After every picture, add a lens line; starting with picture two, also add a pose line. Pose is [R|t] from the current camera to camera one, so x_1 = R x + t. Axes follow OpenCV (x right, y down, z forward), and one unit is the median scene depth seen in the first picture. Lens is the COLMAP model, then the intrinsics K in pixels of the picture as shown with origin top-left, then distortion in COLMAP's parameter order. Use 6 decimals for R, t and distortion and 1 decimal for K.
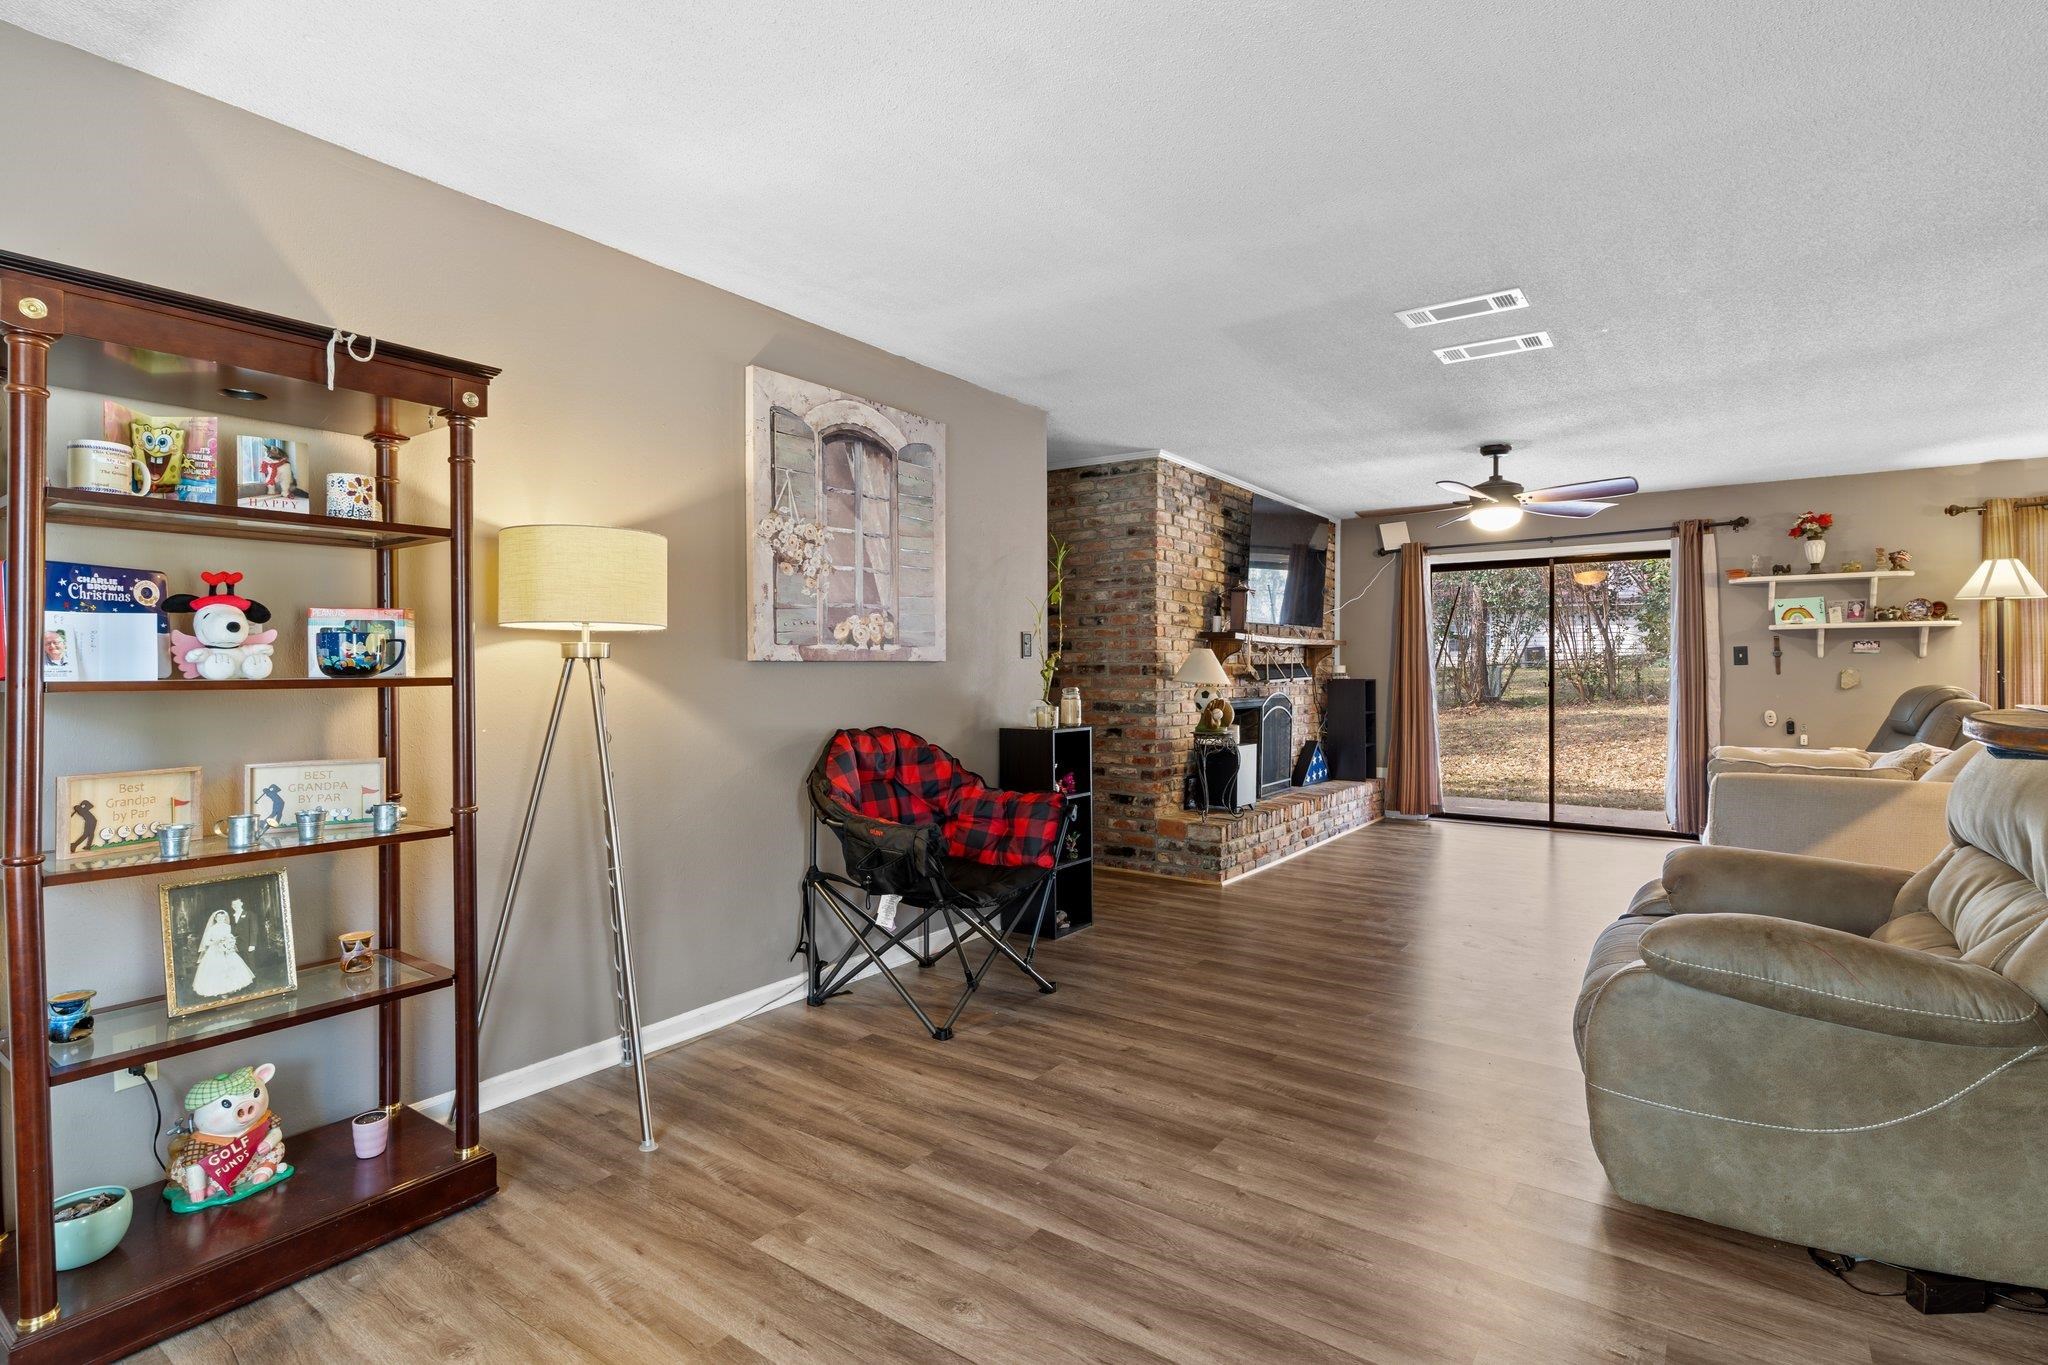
lens RADIAL K [[975.5, 0, 1022.2], [0, 975.5, 662.7], [0, 0, 1]] dist [-0.001683, 0.000889]
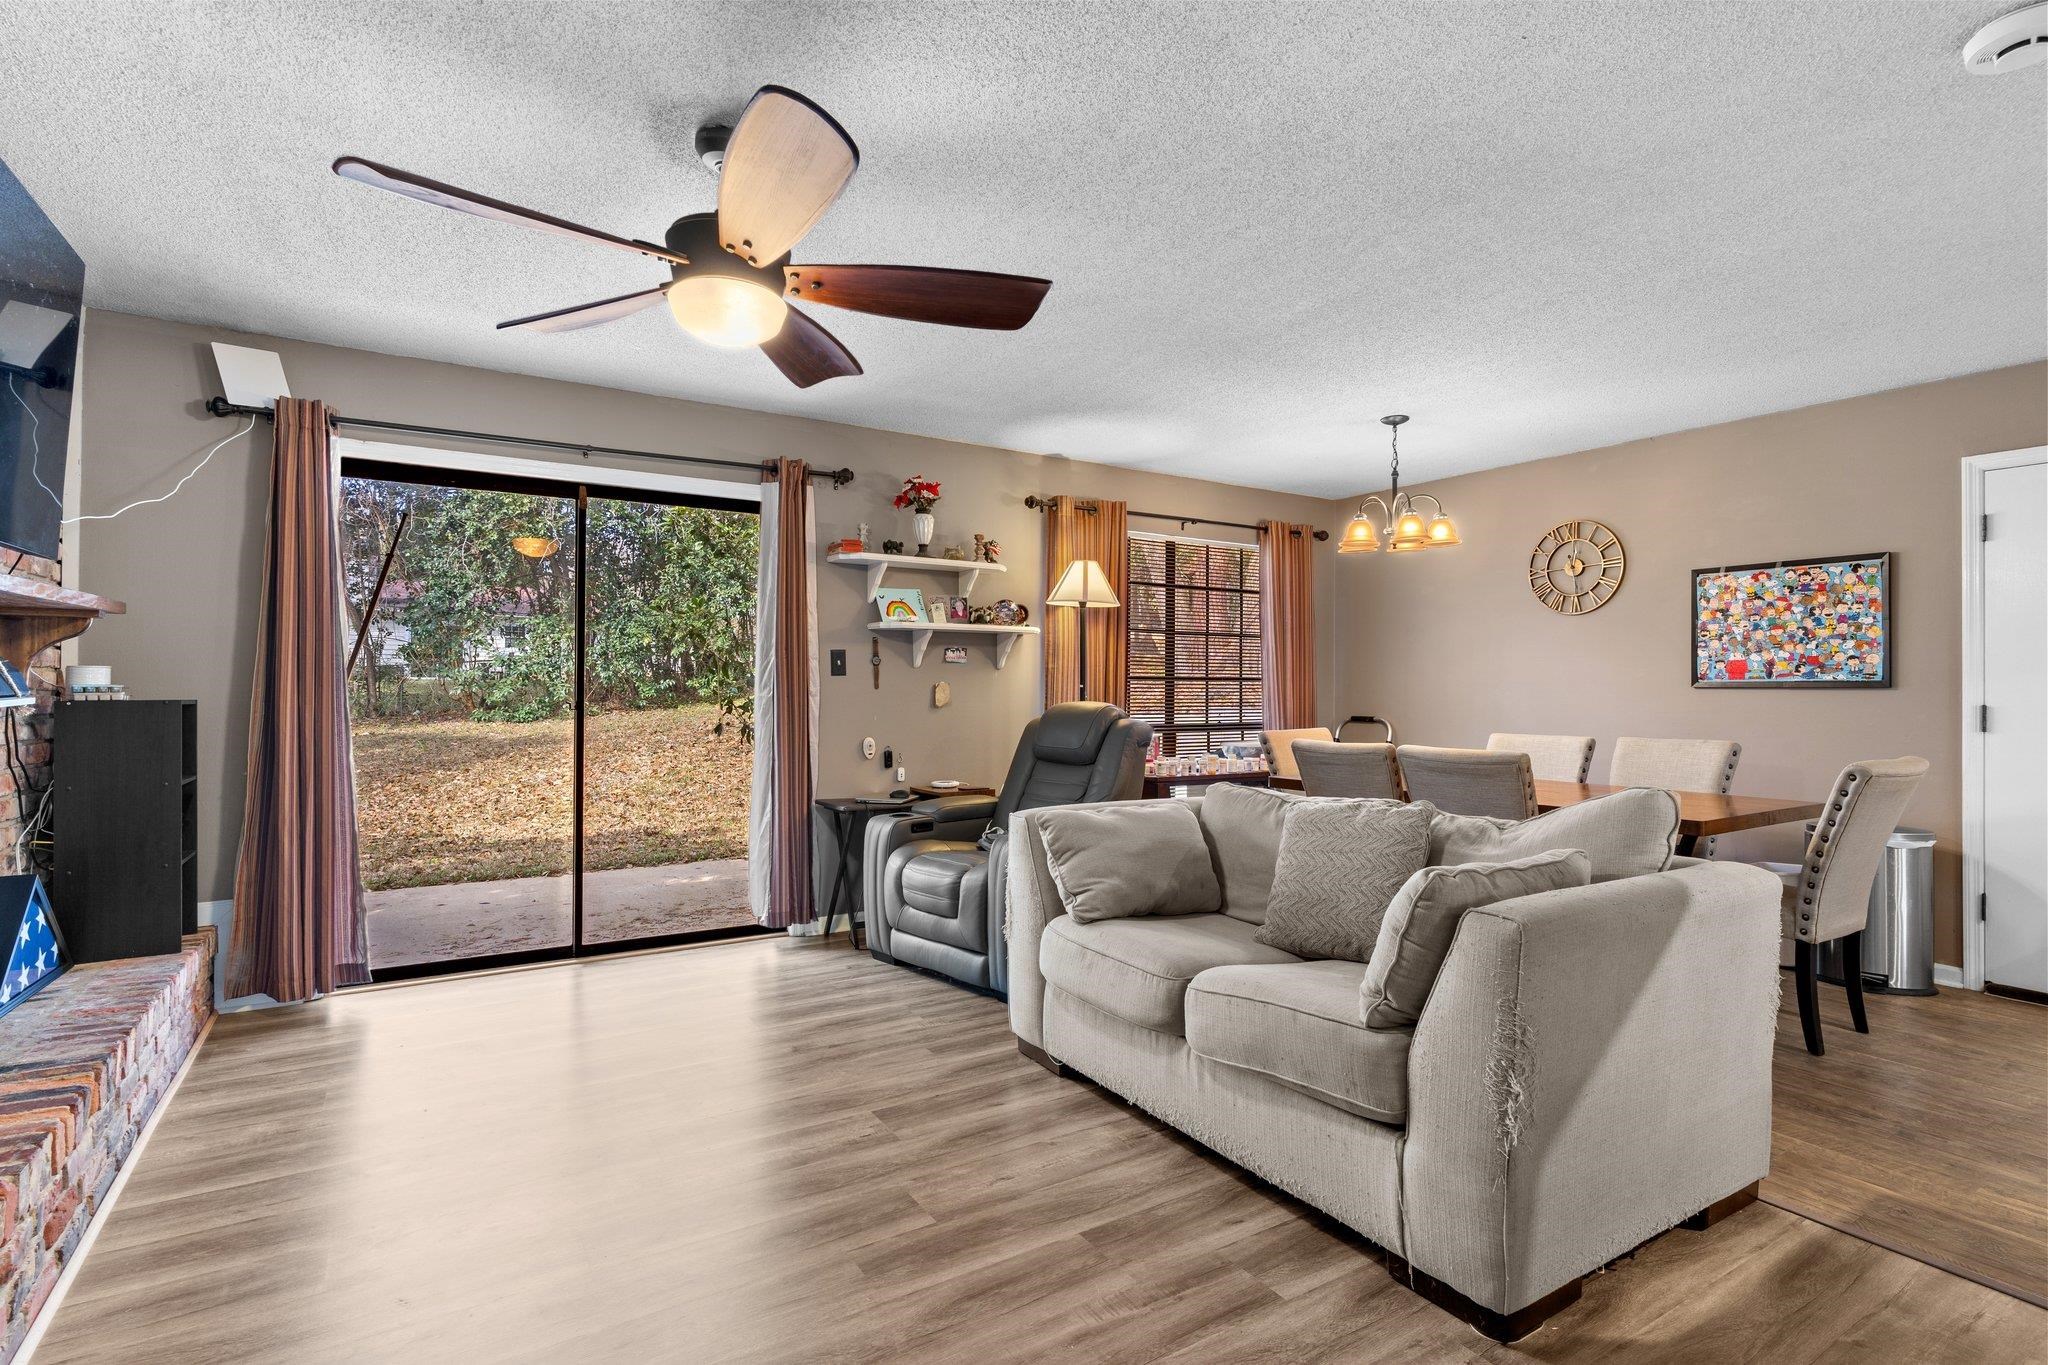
lens RADIAL K [[975.5, 0, 1016.7], [0, 975.5, 682.0], [0, 0, 1]] dist [-0.001683, 0.000889]
pose [[0.378008, 0.004572, 0.925791, 0.127945], [-0.012043, 0.999927, -0.000021, 0.005807], [-0.925724, -0.011141, 0.378036, 0.632735]]
